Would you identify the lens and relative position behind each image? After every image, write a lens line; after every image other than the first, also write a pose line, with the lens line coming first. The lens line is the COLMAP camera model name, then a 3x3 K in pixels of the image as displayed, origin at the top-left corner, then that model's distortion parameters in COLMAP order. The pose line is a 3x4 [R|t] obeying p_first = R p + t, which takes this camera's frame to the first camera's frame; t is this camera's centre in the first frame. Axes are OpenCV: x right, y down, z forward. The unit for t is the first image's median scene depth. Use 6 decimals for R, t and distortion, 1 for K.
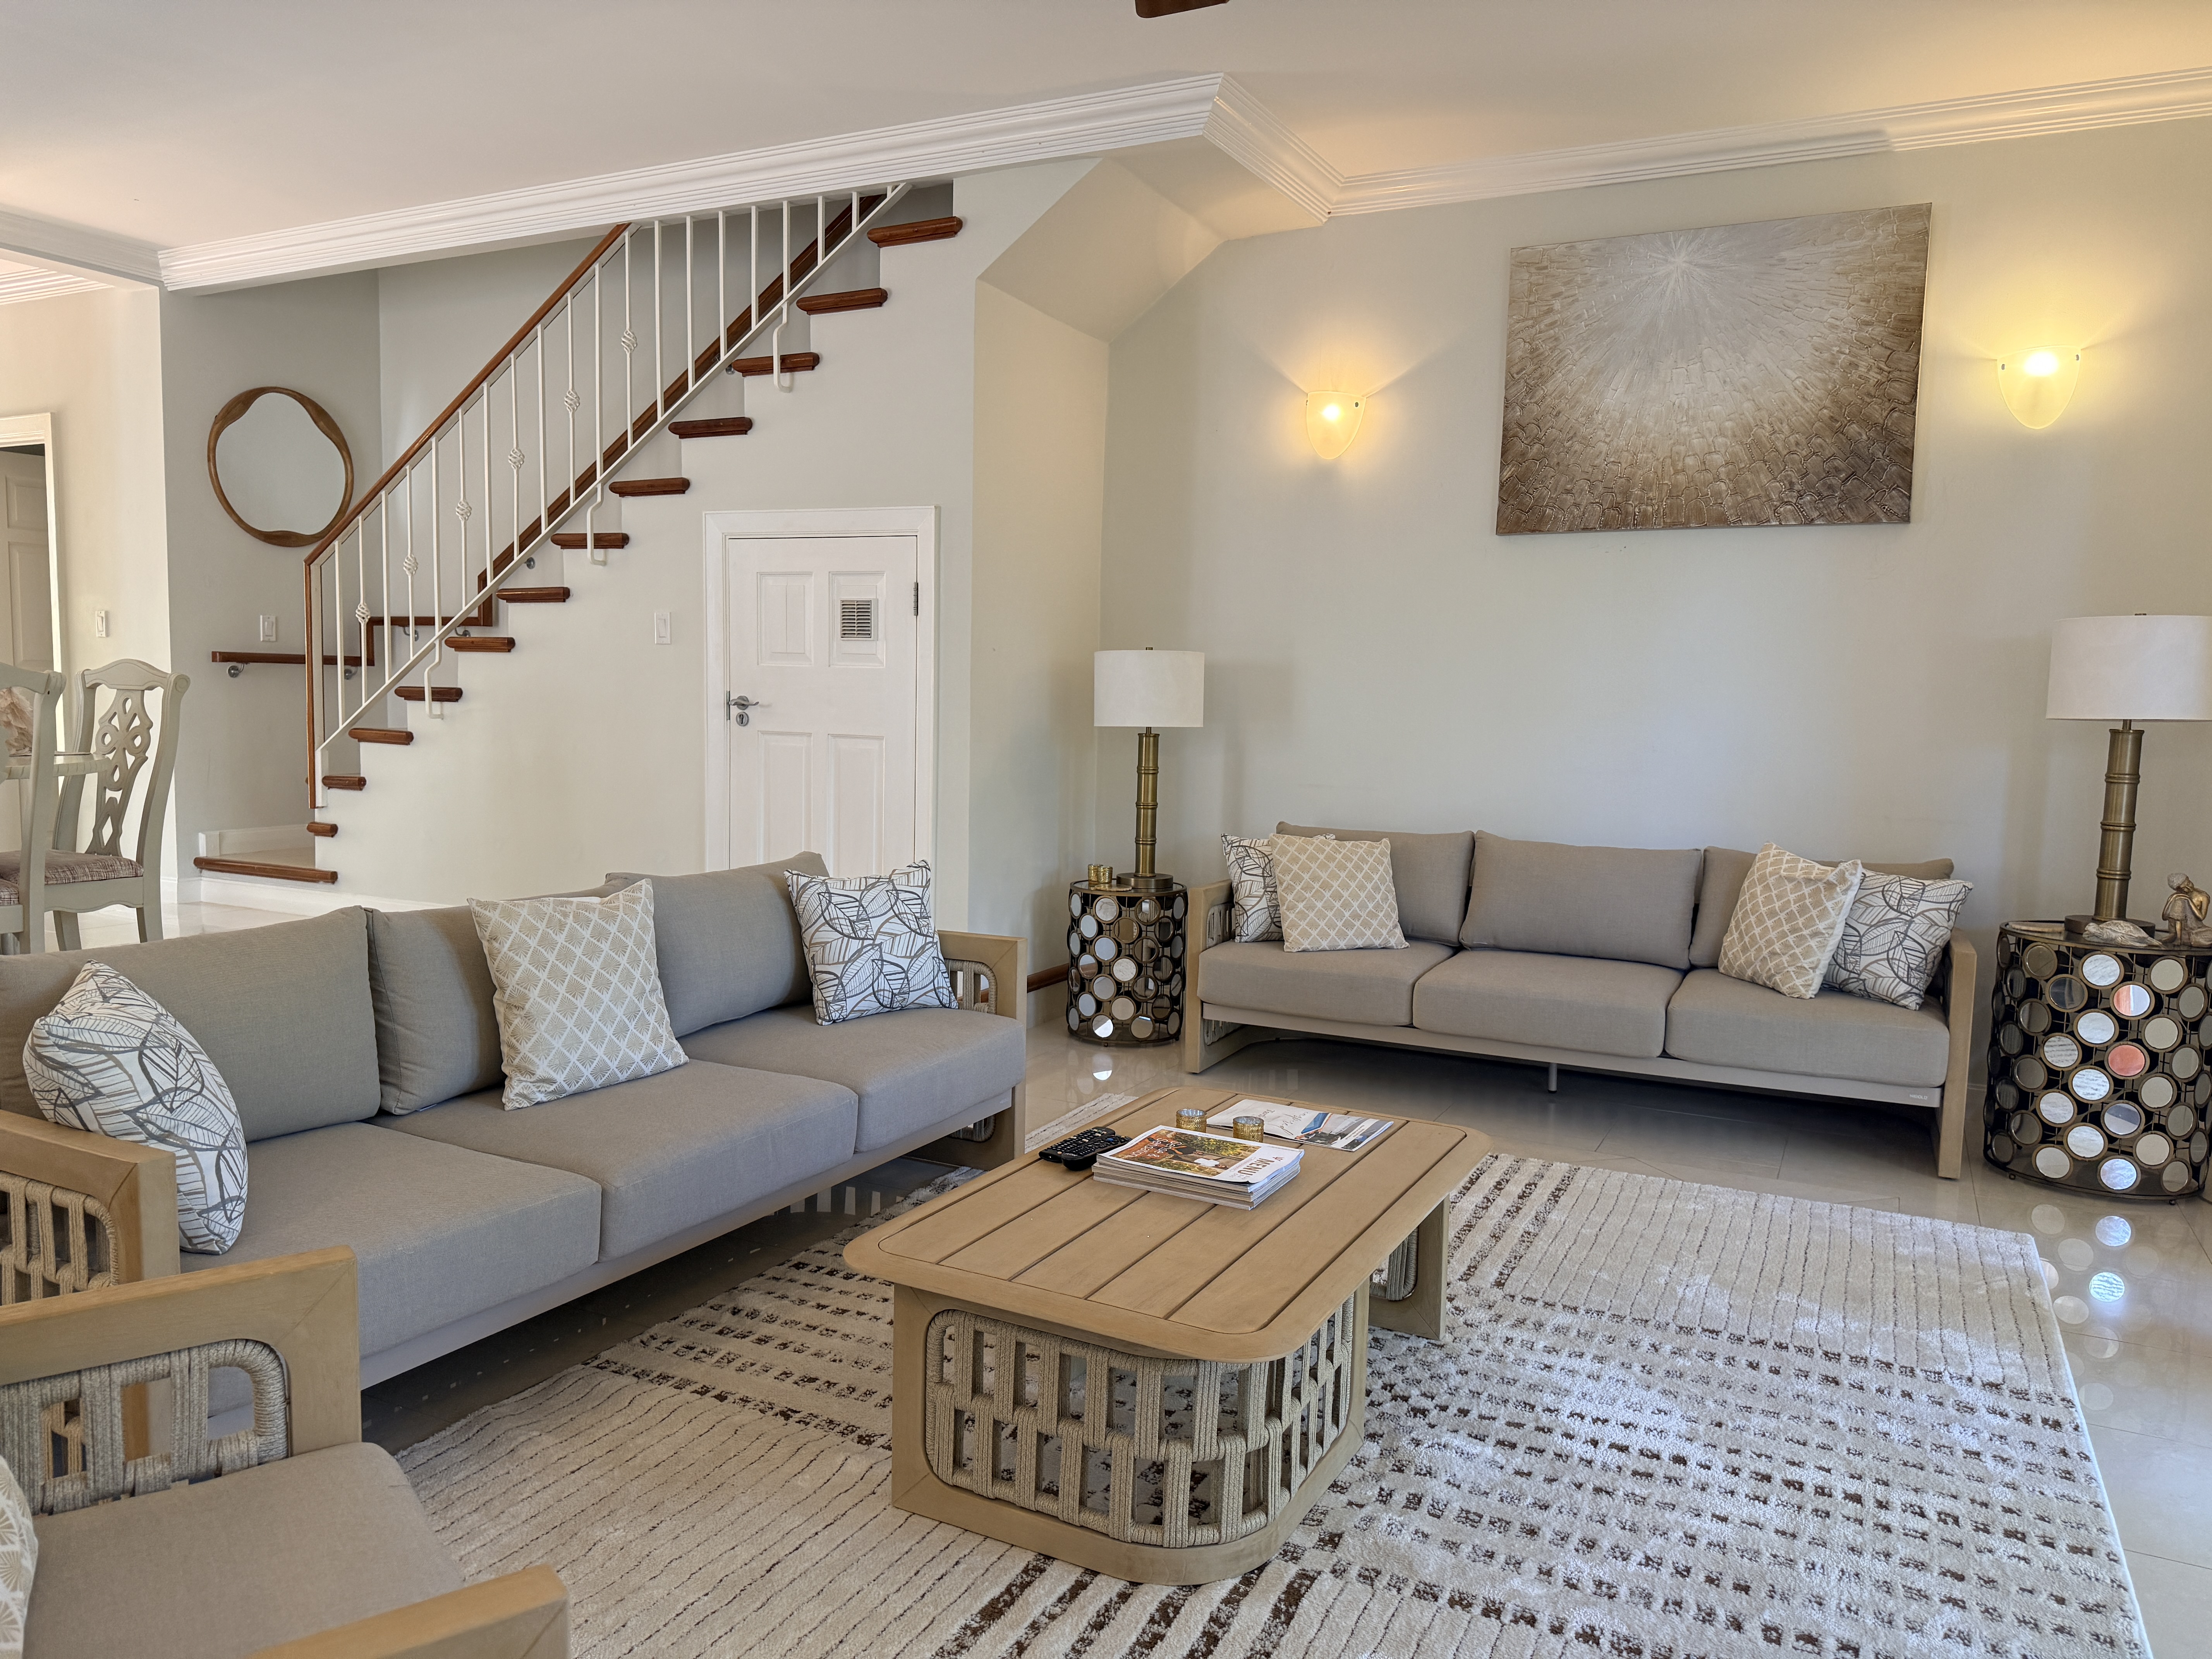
lens RADIAL K [[1540.4, 0, 1099.7], [0, 1540.4, 833.1], [0, 0, 1]] dist [0.065796, -0.081001]
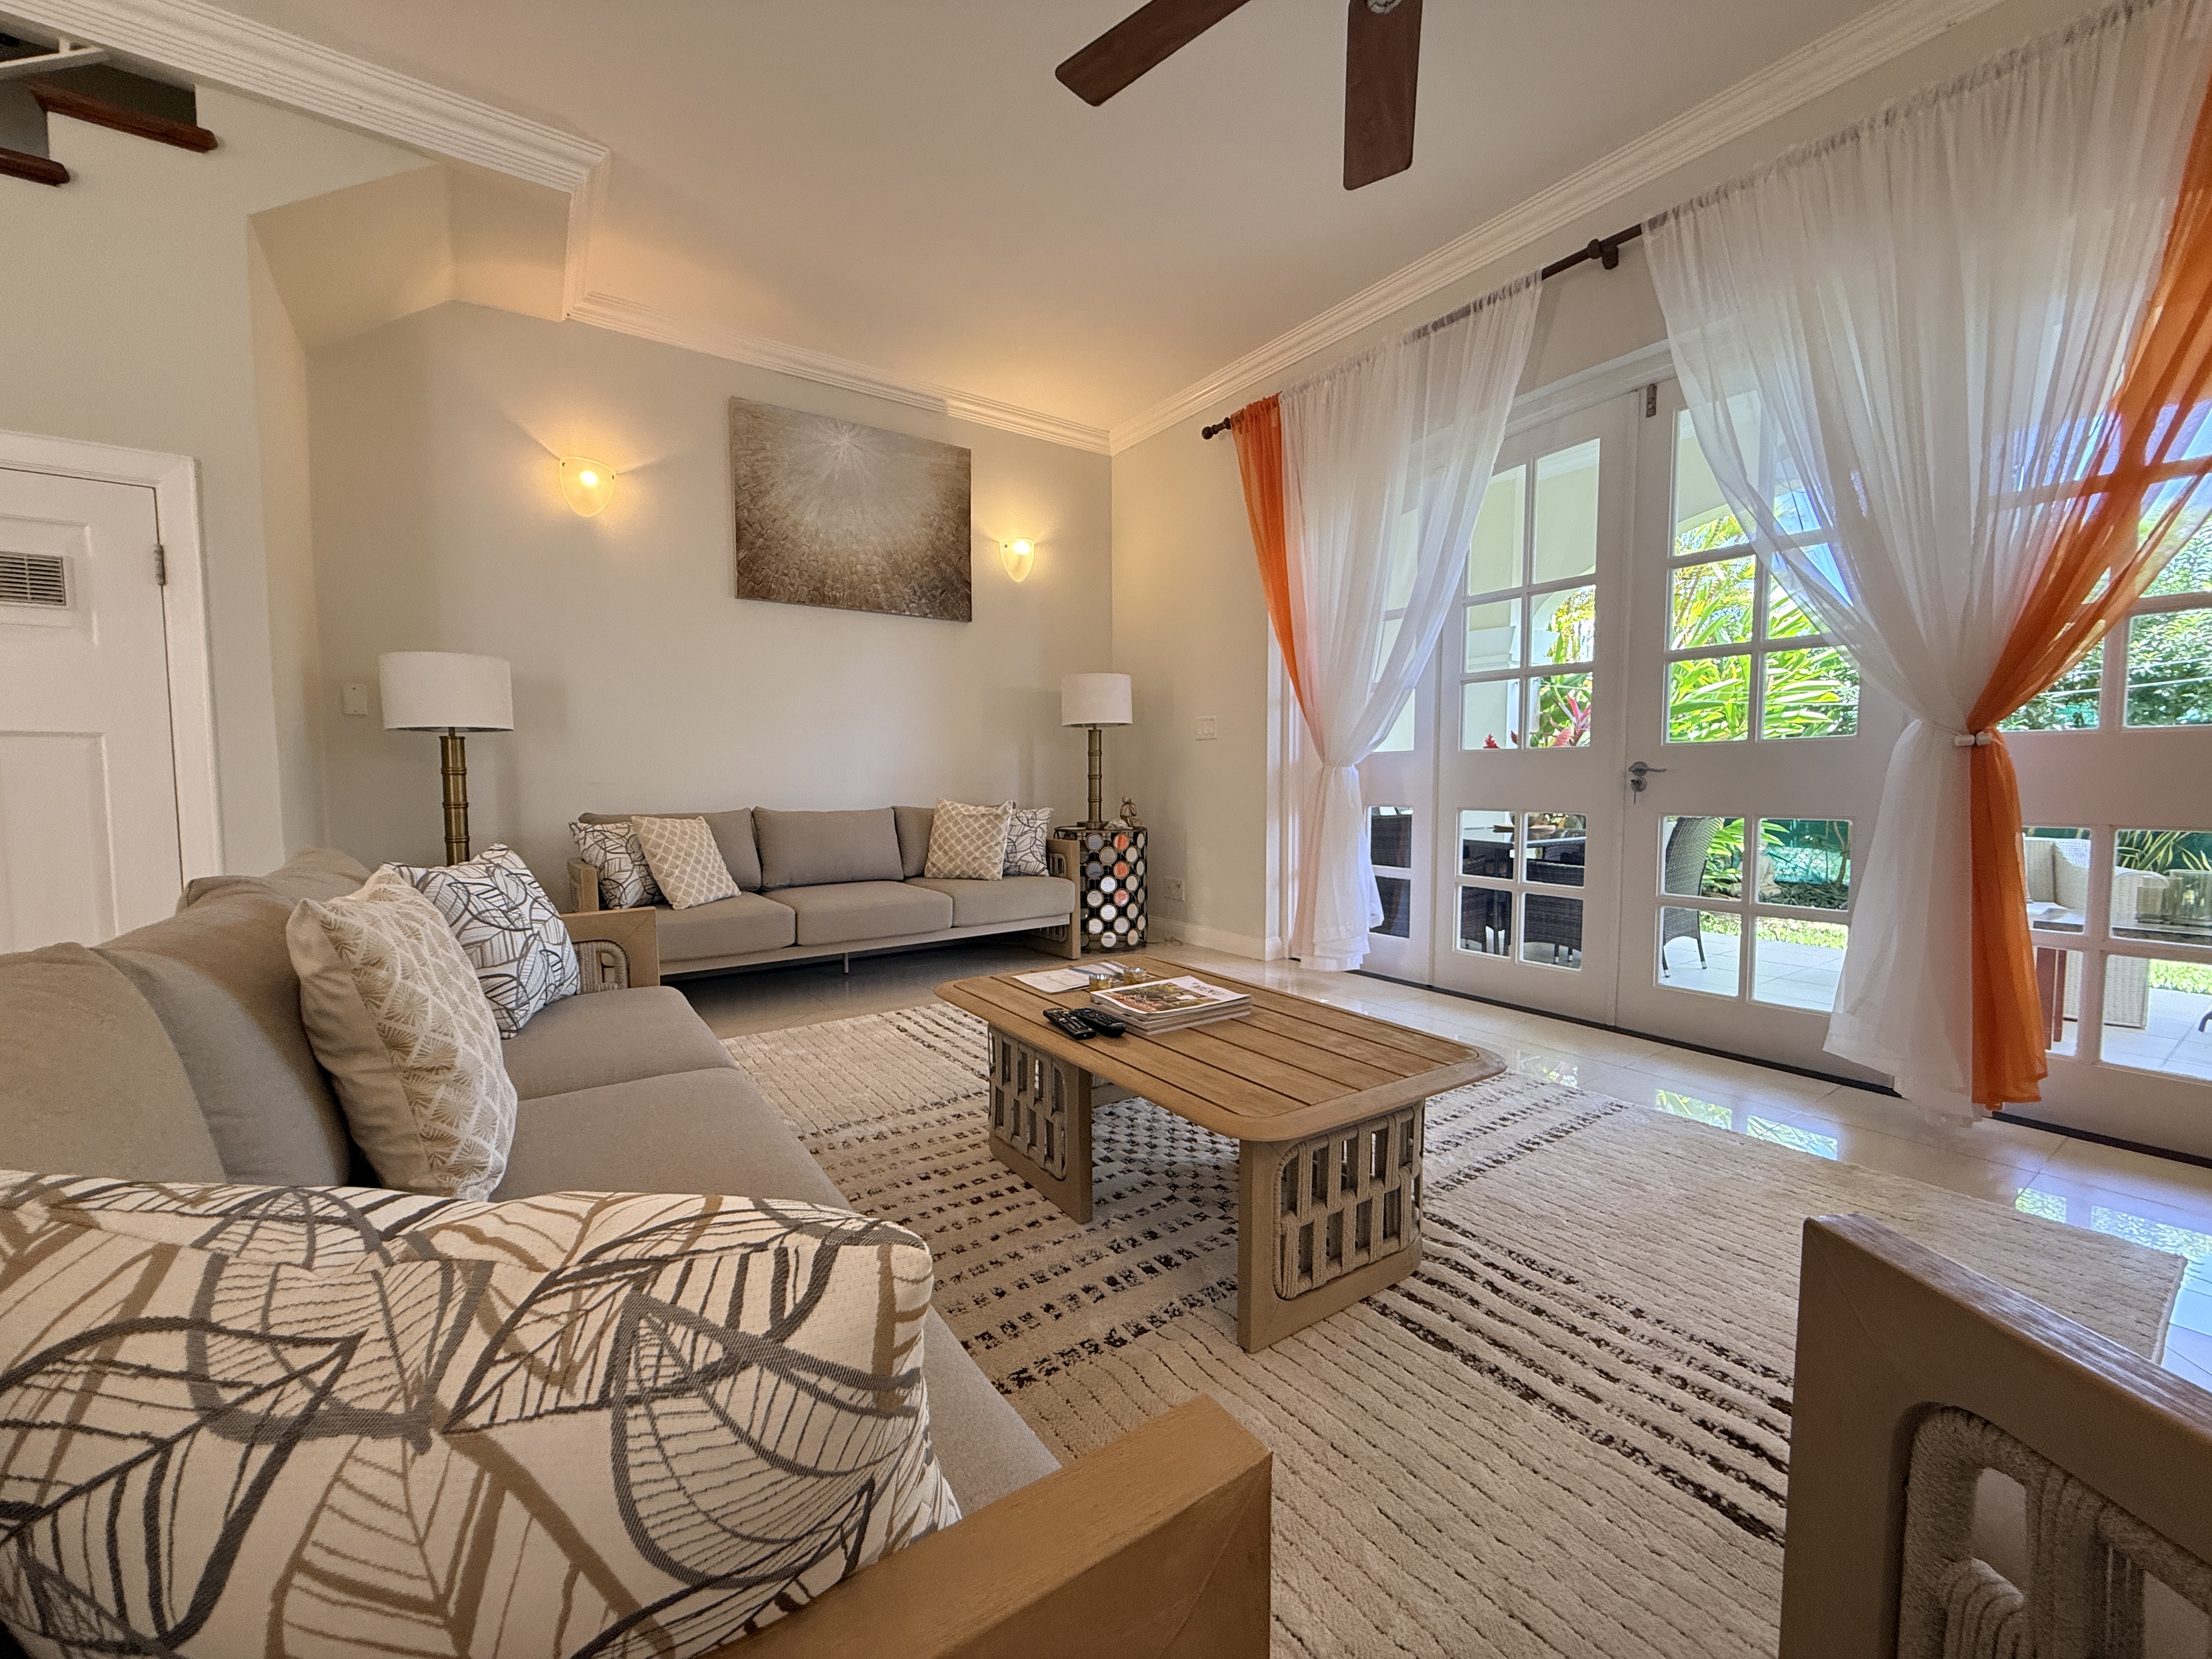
lens RADIAL K [[880.7, 0, 1087.3], [0, 880.7, 835.1], [0, 0, 1]] dist [-0.000688, 0.000490]
pose [[0.480948, -0.082453, 0.872863, -0.349557], [0.093217, 0.994734, 0.042603, 0.020087], [-0.871780, 0.060876, 0.486101, 0.397171]]
